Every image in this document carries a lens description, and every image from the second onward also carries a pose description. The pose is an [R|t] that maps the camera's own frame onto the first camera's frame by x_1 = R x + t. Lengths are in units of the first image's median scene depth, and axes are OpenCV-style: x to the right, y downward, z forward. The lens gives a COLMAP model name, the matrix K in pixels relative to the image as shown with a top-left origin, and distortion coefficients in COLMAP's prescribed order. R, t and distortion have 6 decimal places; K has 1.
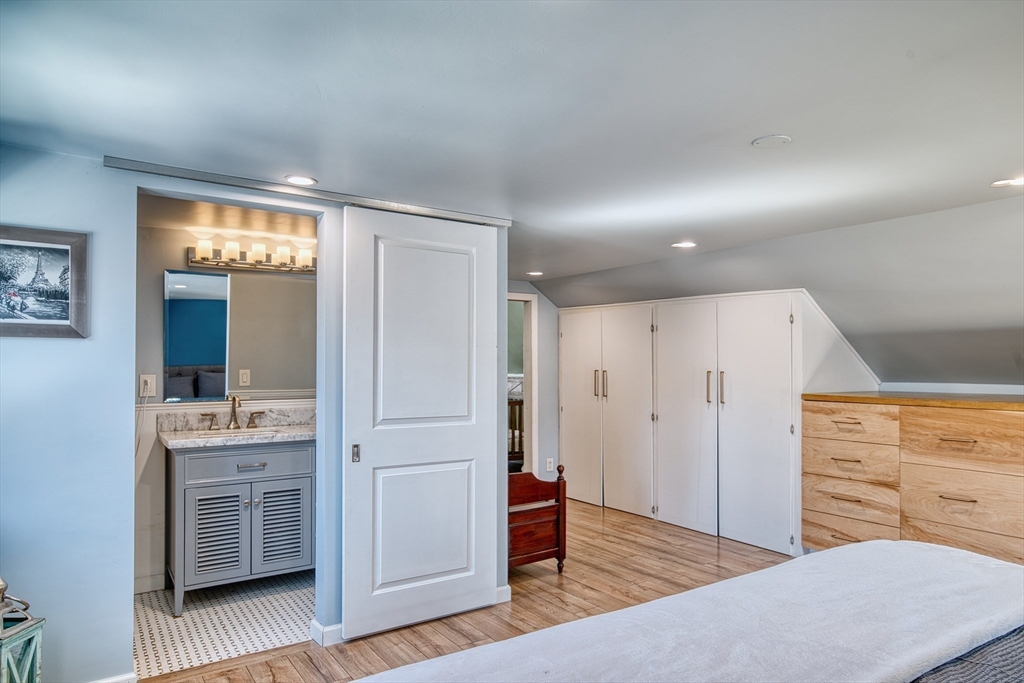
lens RADIAL K [[657.7, 0, 536.9], [0, 657.7, 357.5], [0, 0, 1]] dist [-0.005567, 0.003899]
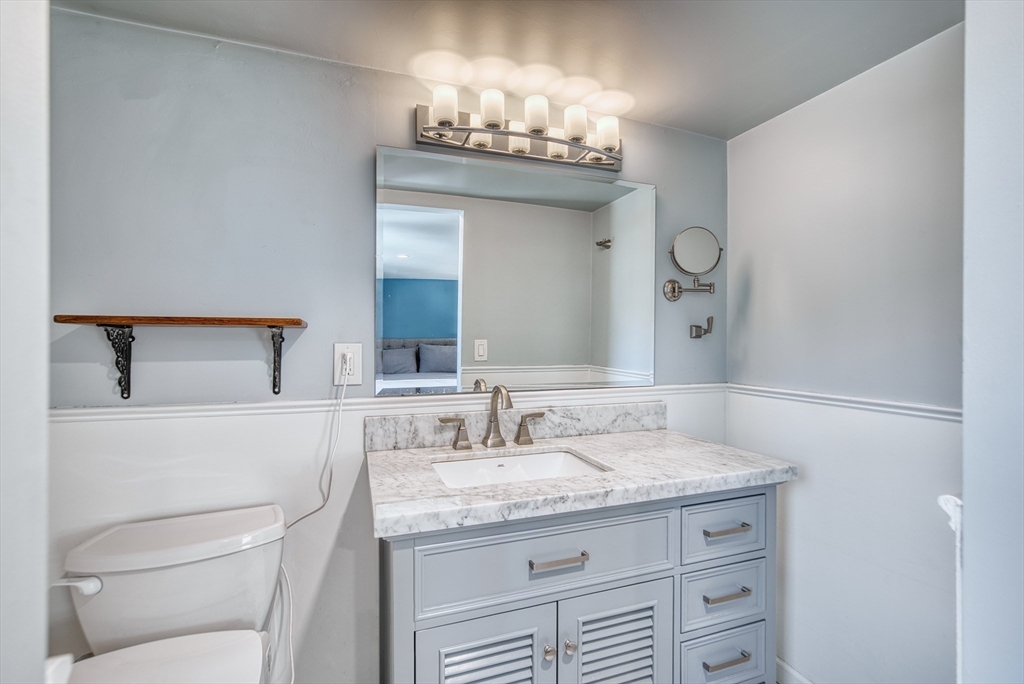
lens RADIAL K [[469.5, 0, 511.1], [0, 469.5, 339.2], [0, 0, 1]] dist [-0.000945, -0.000233]
pose [[0.962610, -0.000636, -0.270890, -0.351410], [0.002476, 0.999976, 0.006449, 0.019932], [0.270879, -0.006879, 0.962589, 0.649145]]
